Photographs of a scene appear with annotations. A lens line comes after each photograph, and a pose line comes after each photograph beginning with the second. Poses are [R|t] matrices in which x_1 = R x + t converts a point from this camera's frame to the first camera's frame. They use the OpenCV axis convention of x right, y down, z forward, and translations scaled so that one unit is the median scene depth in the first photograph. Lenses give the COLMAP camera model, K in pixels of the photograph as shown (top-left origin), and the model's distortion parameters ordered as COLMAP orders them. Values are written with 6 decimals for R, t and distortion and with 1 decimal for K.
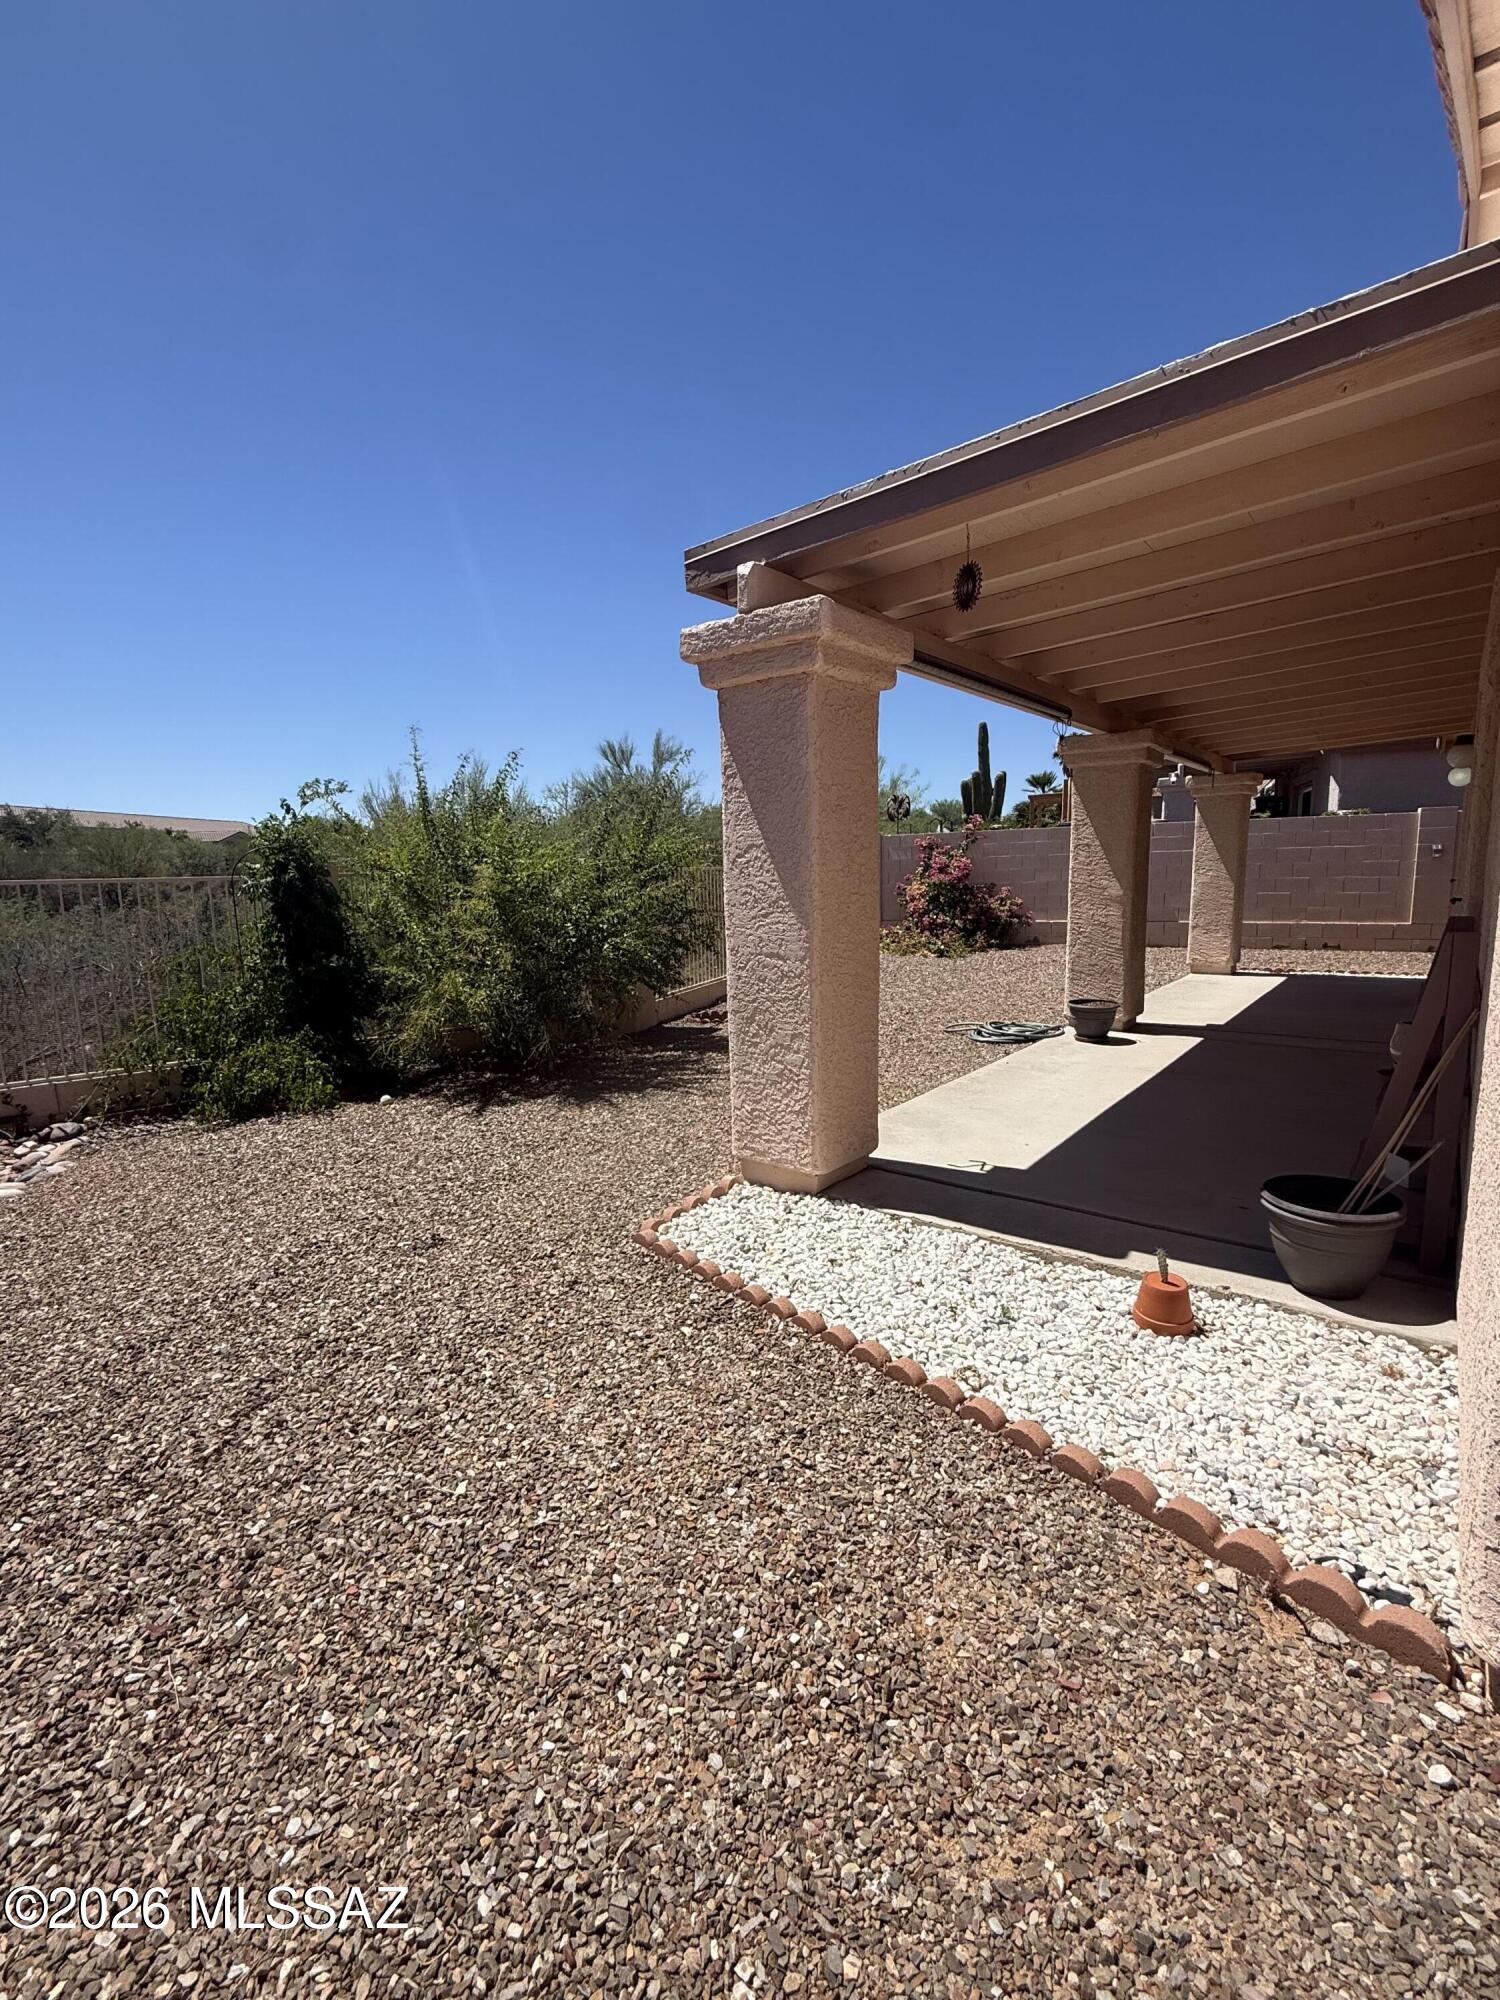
lens RADIAL K [[898.5, 0, 745.6], [0, 898.5, 1006.1], [0, 0, 1]] dist [-0.006718, 0.001117]
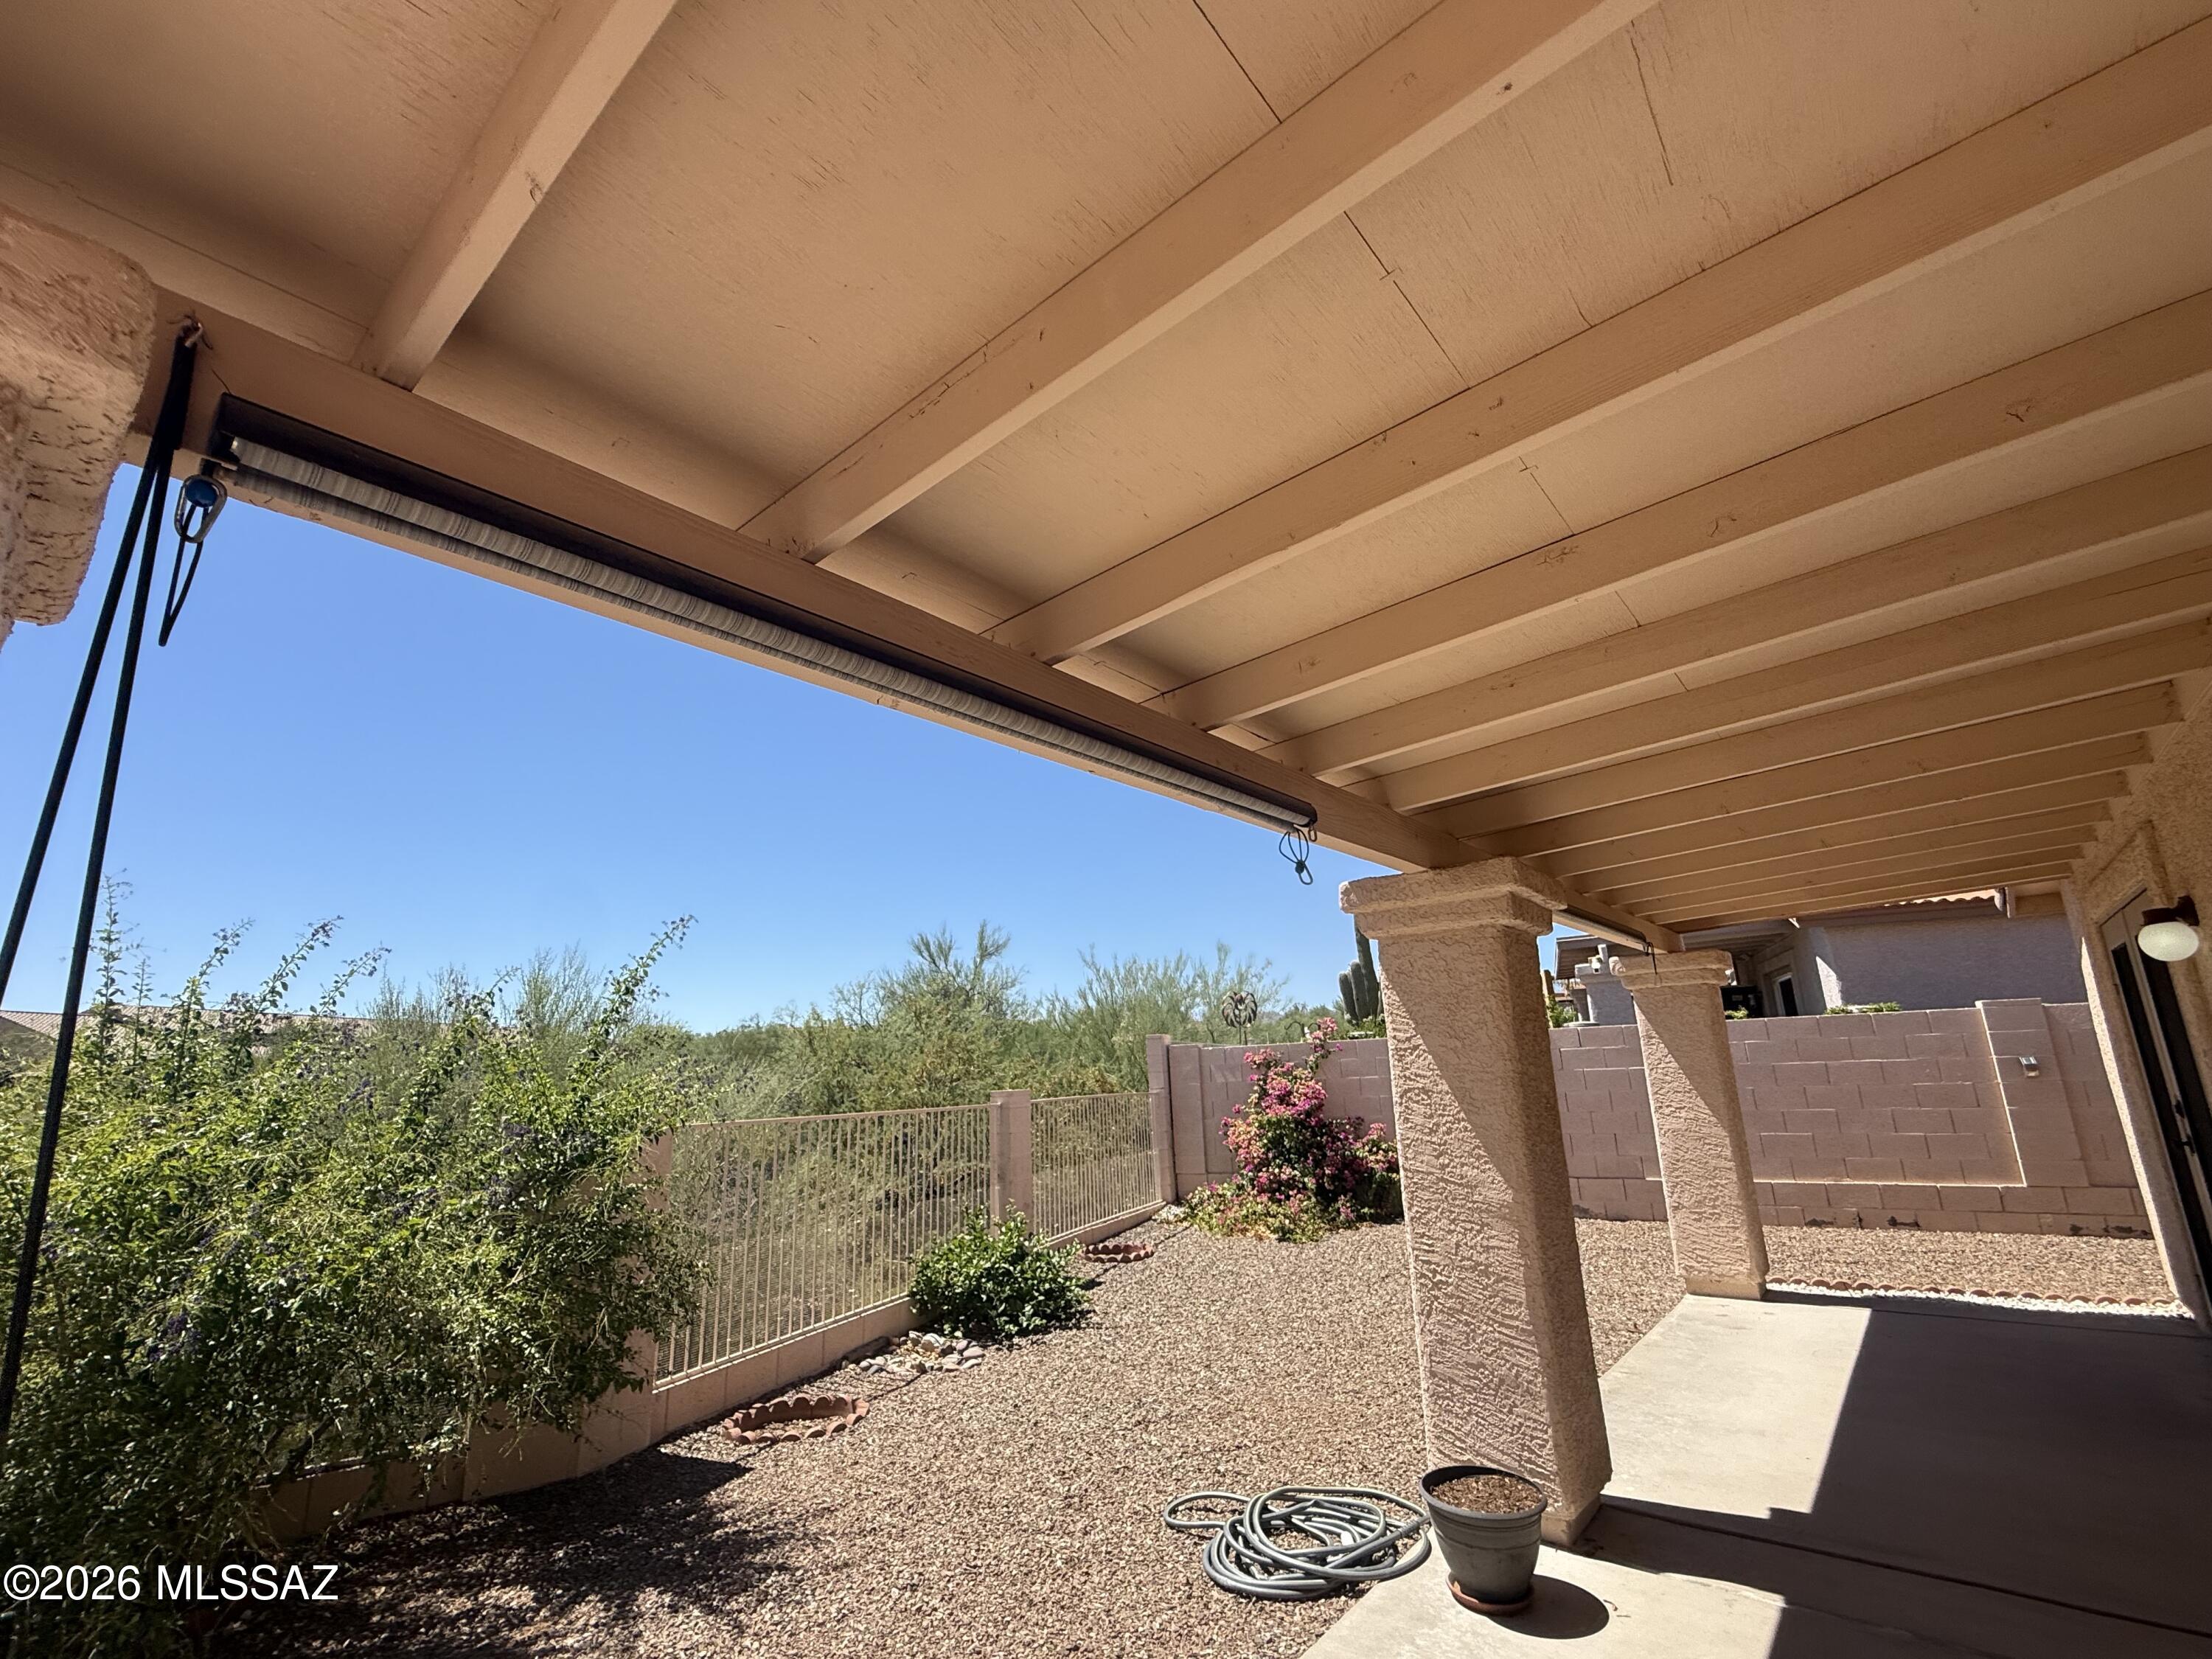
lens RADIAL K [[993.8, 0, 1098.6], [0, 993.8, 824.0], [0, 0, 1]] dist [-0.006718, 0.001117]
pose [[0.999342, -0.017356, -0.031836, 0.108732], [0.003560, 0.920719, -0.390211, -0.050252], [0.036084, 0.389841, 0.920175, 0.215462]]
